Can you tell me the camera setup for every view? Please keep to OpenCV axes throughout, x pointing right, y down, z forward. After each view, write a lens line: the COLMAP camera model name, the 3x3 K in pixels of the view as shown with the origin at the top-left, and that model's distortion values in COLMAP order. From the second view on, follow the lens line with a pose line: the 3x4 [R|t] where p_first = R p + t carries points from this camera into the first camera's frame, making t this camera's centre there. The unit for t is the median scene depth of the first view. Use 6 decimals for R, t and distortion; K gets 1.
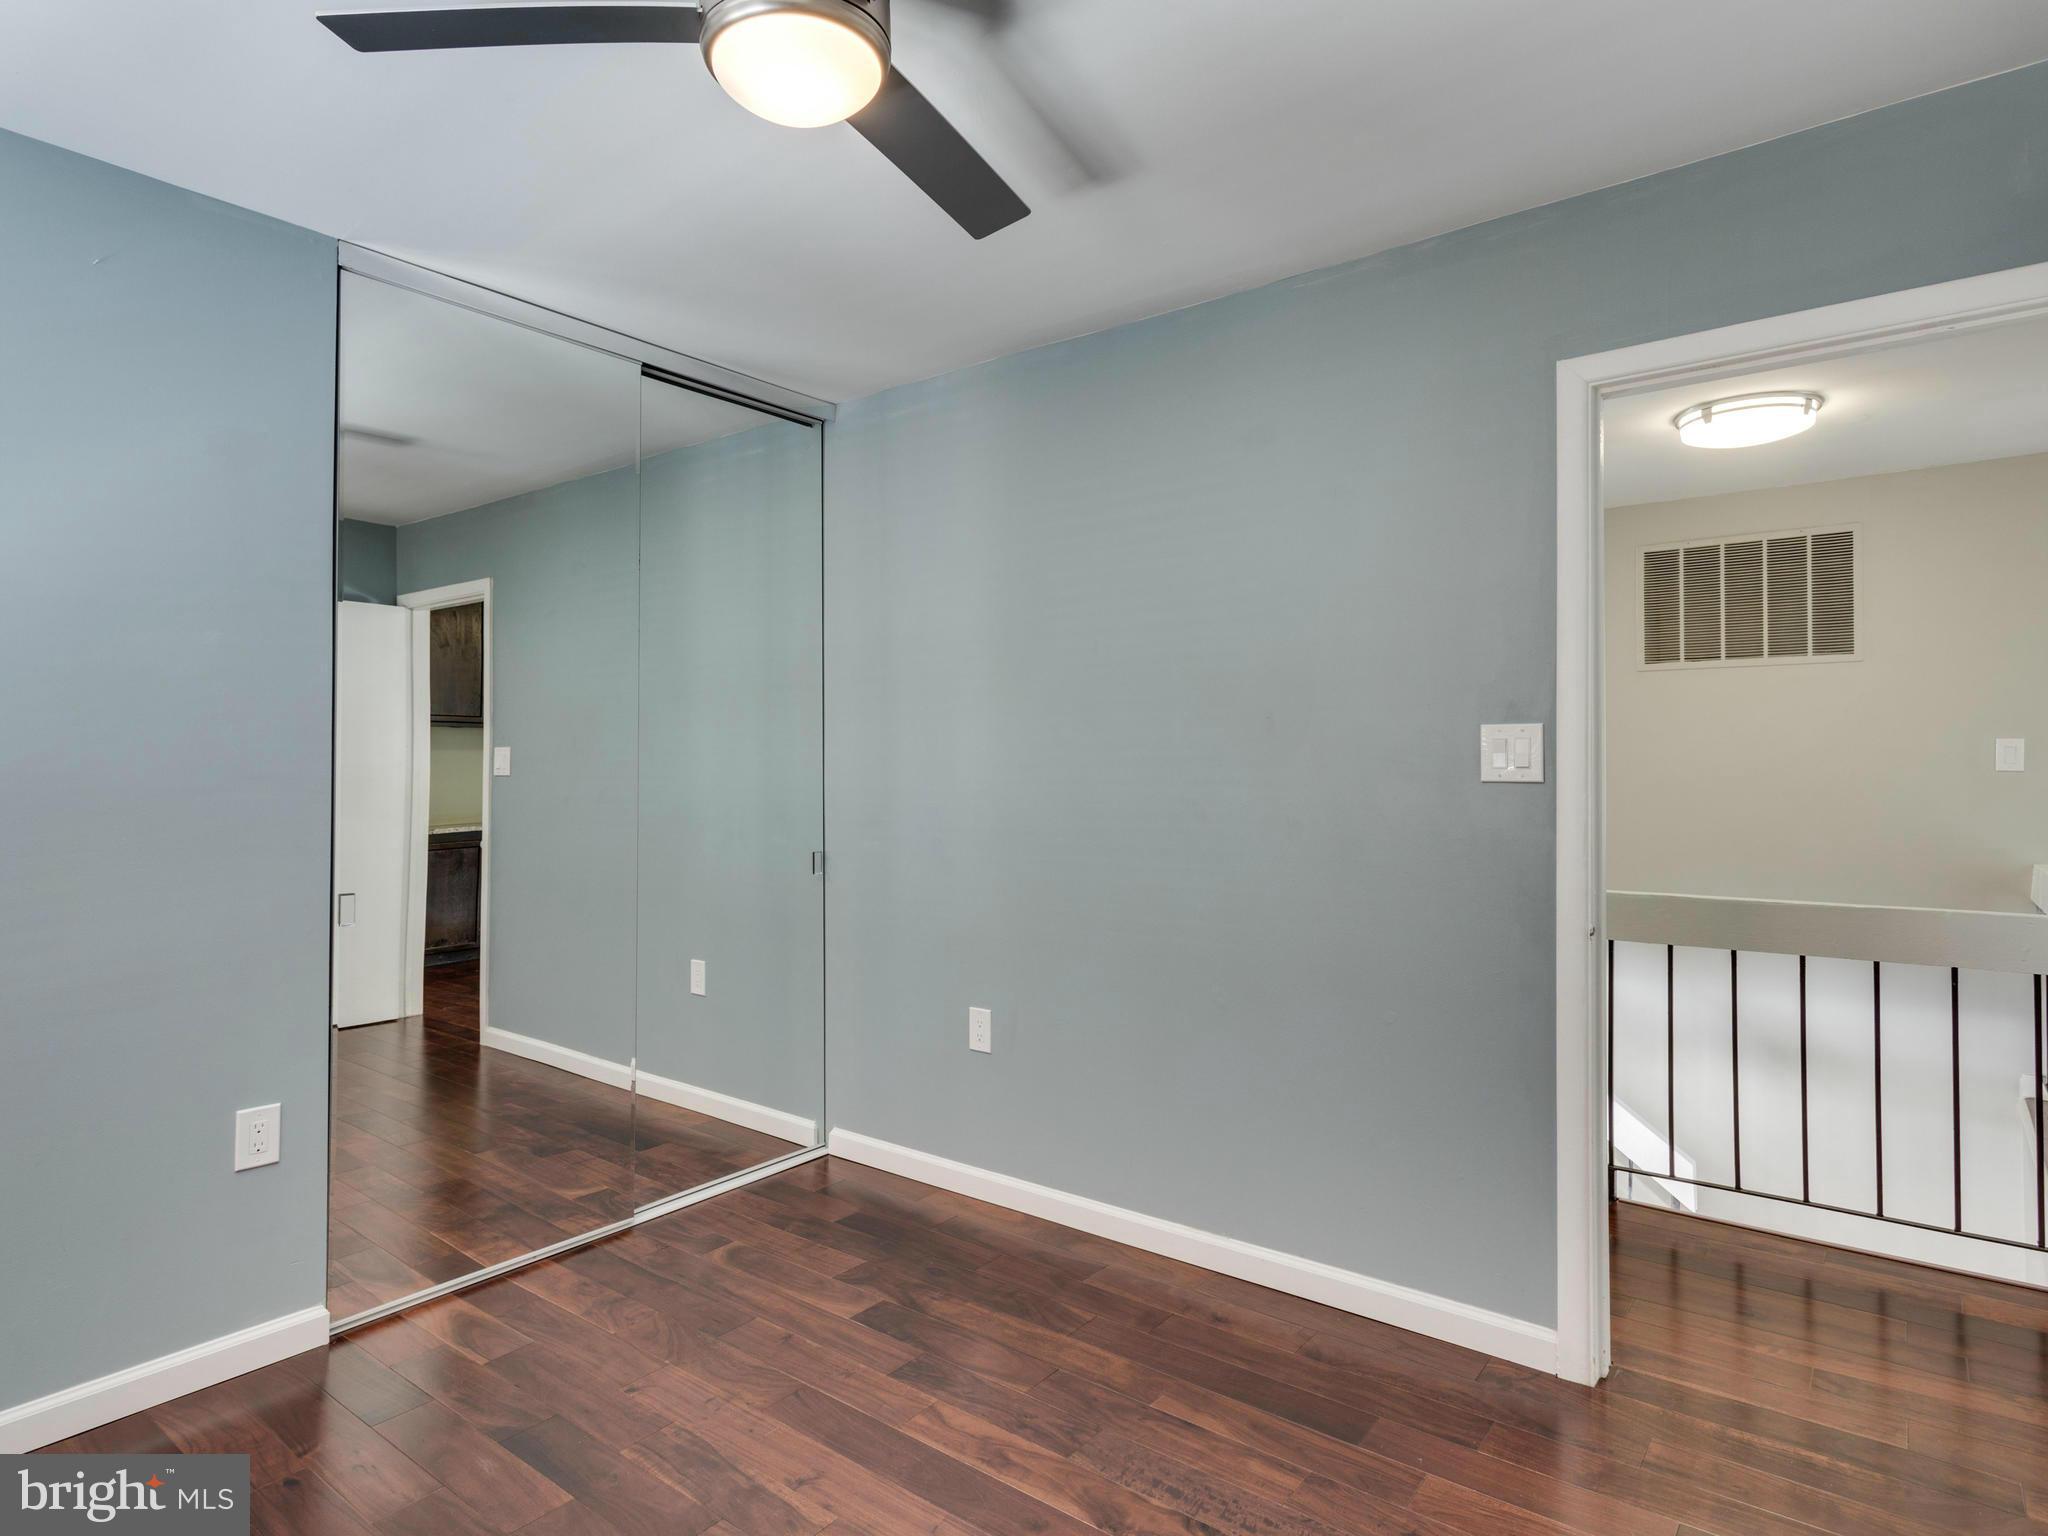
lens RADIAL K [[1124.5, 0, 1028.5], [0, 1124.5, 758.5], [0, 0, 1]] dist [0.003510, 0.003631]
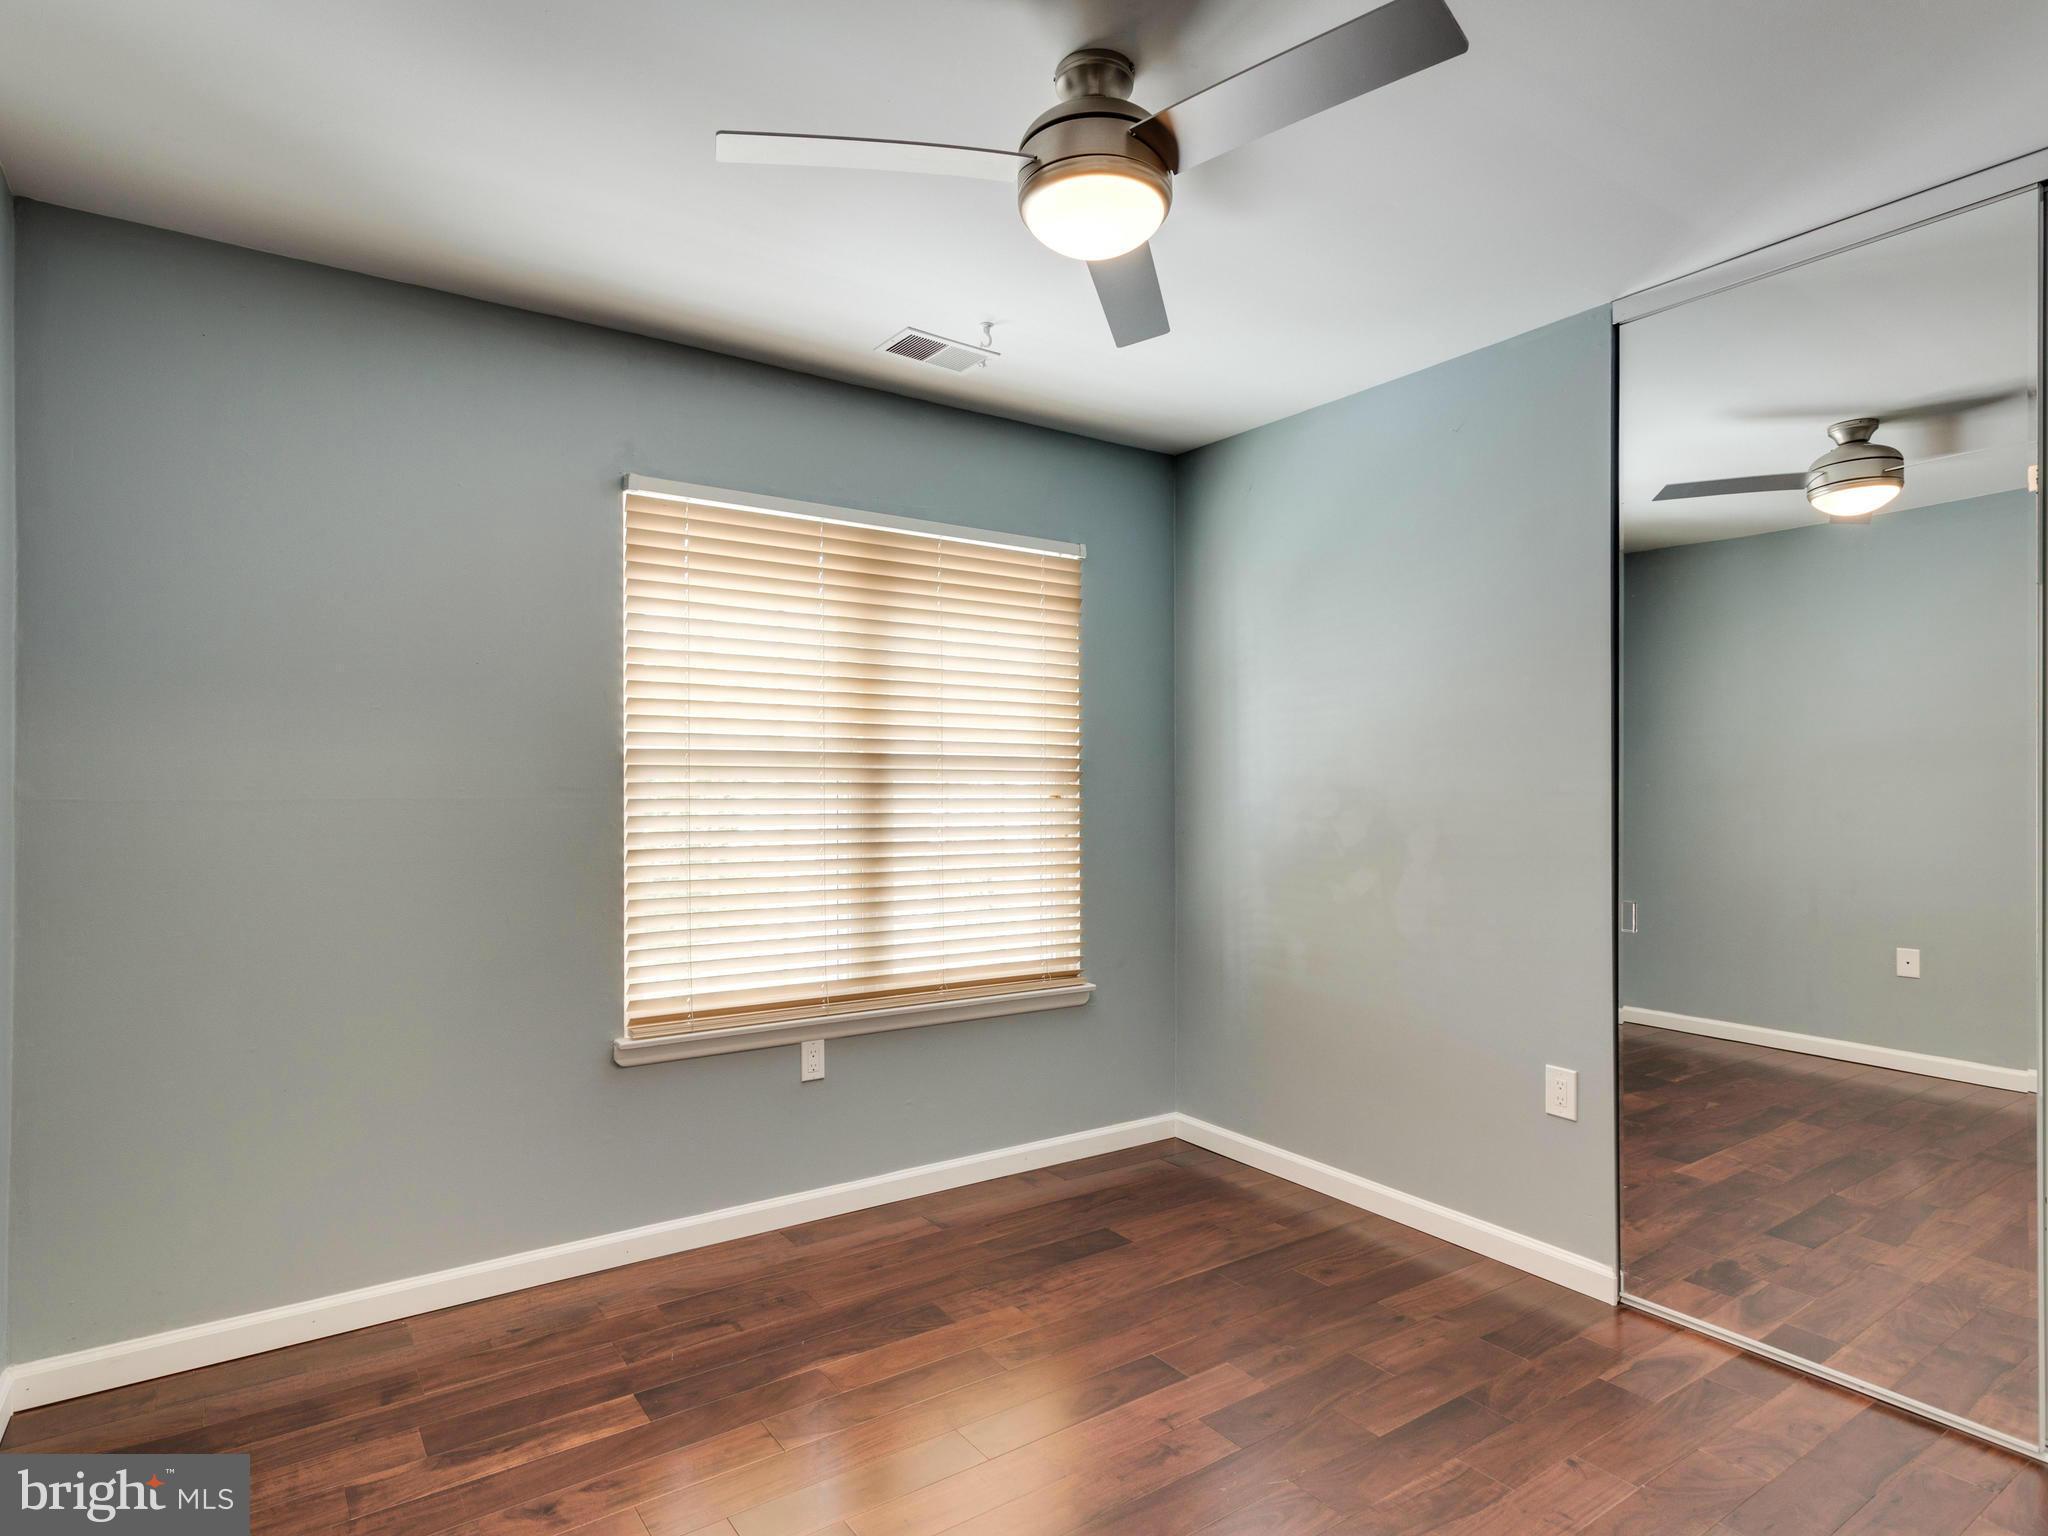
lens RADIAL K [[1124.5, 0, 1033.2], [0, 1124.5, 780.5], [0, 0, 1]] dist [0.003510, 0.003631]
pose [[-0.284600, -0.001900, -0.958644, 0.573686], [0.006223, 0.999973, -0.003830, 0.005192], [0.958626, -0.007056, -0.284581, 0.741750]]
